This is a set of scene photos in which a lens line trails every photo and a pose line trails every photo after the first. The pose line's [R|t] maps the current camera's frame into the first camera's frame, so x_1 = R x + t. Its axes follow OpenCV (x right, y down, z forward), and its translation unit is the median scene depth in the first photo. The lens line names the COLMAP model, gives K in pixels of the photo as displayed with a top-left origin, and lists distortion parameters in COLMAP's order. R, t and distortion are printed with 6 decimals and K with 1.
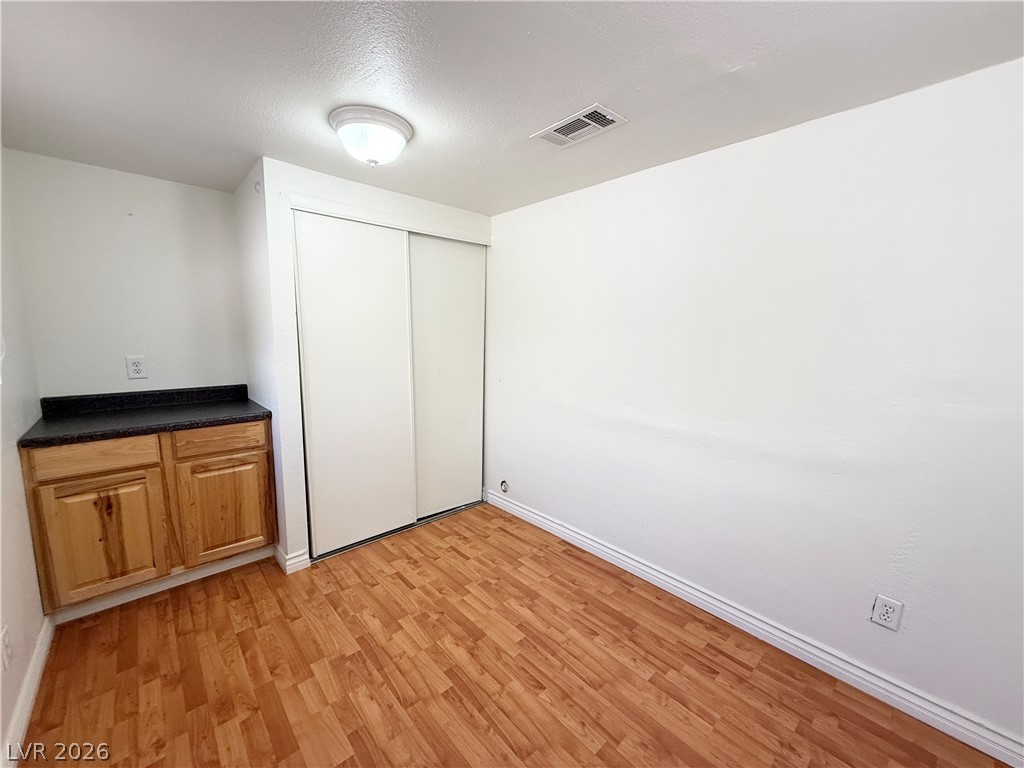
lens RADIAL K [[407.6, 0, 506.8], [0, 407.6, 384.6], [0, 0, 1]] dist [-0.000228, 0.000081]
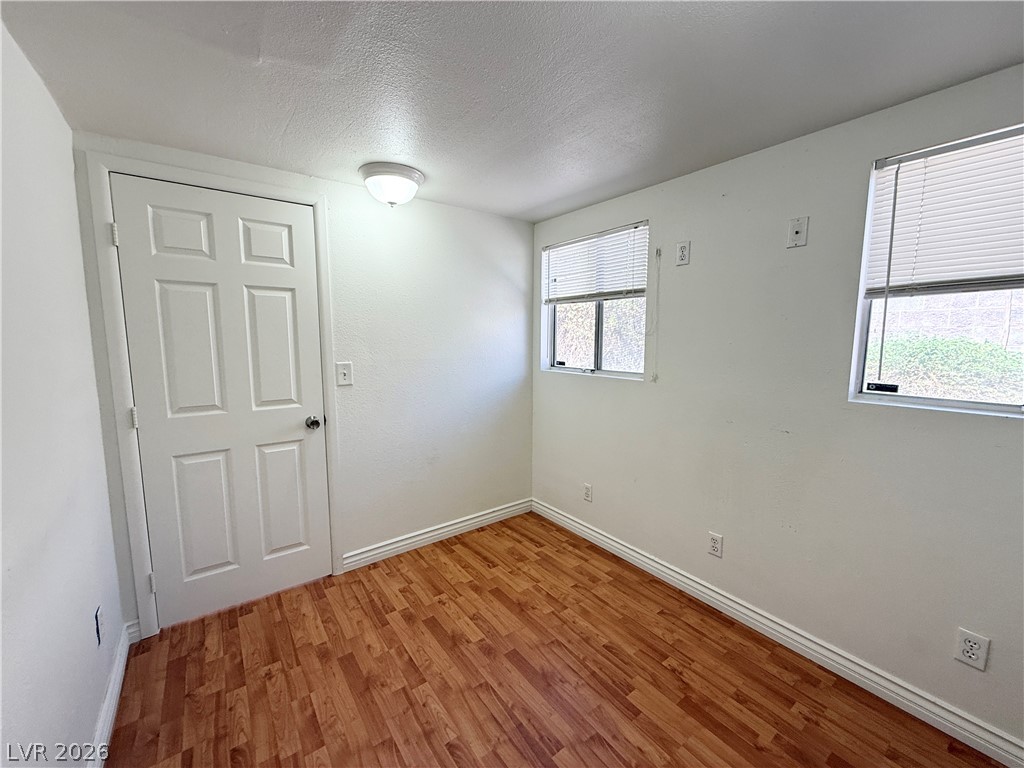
lens RADIAL K [[407.6, 0, 506.8], [0, 407.6, 384.6], [0, 0, 1]] dist [-0.000228, 0.000081]
pose [[-0.994983, -0.029373, 0.095631, -0.080764], [-0.004585, 0.968309, 0.249714, -0.192416], [-0.099935, 0.248023, -0.963586, 1.373740]]
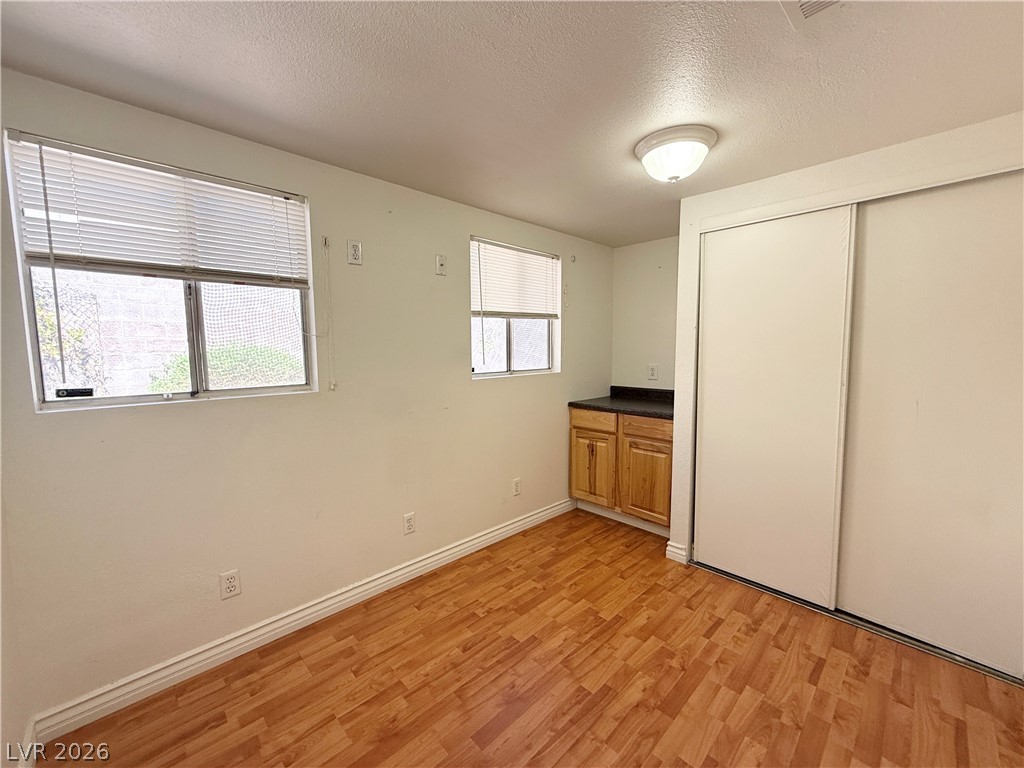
lens RADIAL K [[407.6, 0, 506.8], [0, 407.6, 384.6], [0, 0, 1]] dist [-0.000228, 0.000081]
pose [[0.026021, 0.075674, -0.996793, 0.670006], [-0.126038, 0.989422, 0.071824, -0.046064], [0.991684, 0.123765, 0.035283, 0.556195]]
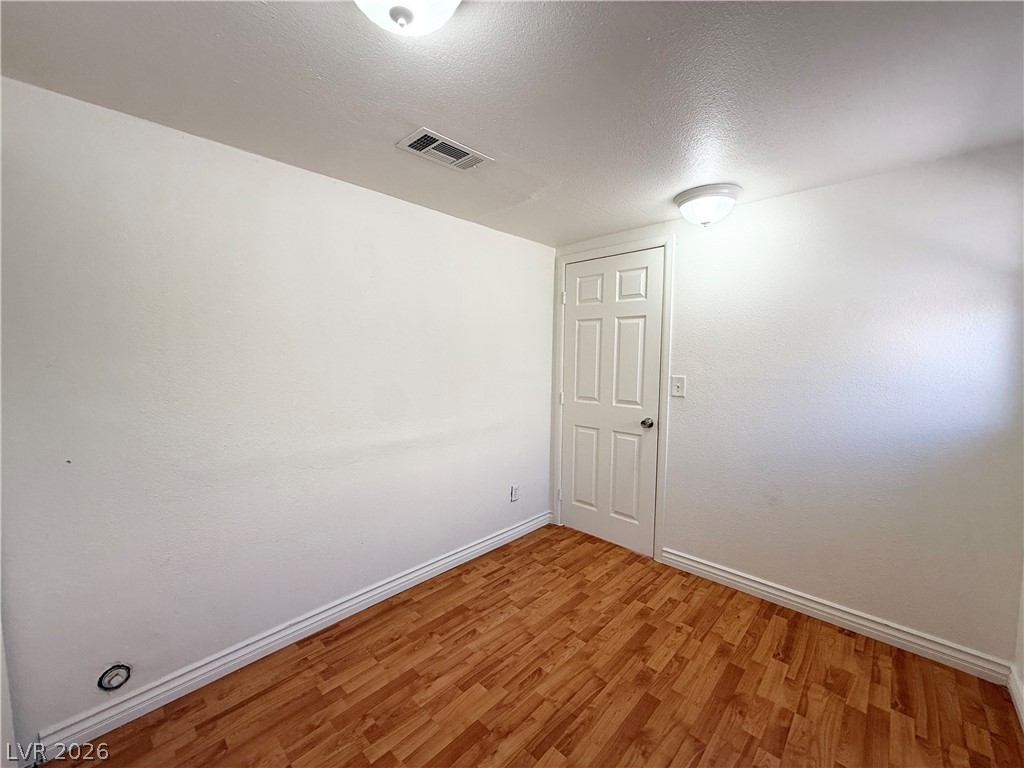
lens RADIAL K [[407.6, 0, 506.8], [0, 407.6, 384.6], [0, 0, 1]] dist [-0.000228, 0.000081]
pose [[-0.067834, -0.089738, 0.993653, -0.794677], [0.125975, 0.987205, 0.097755, -0.127017], [-0.989712, 0.131807, -0.055661, 0.877822]]
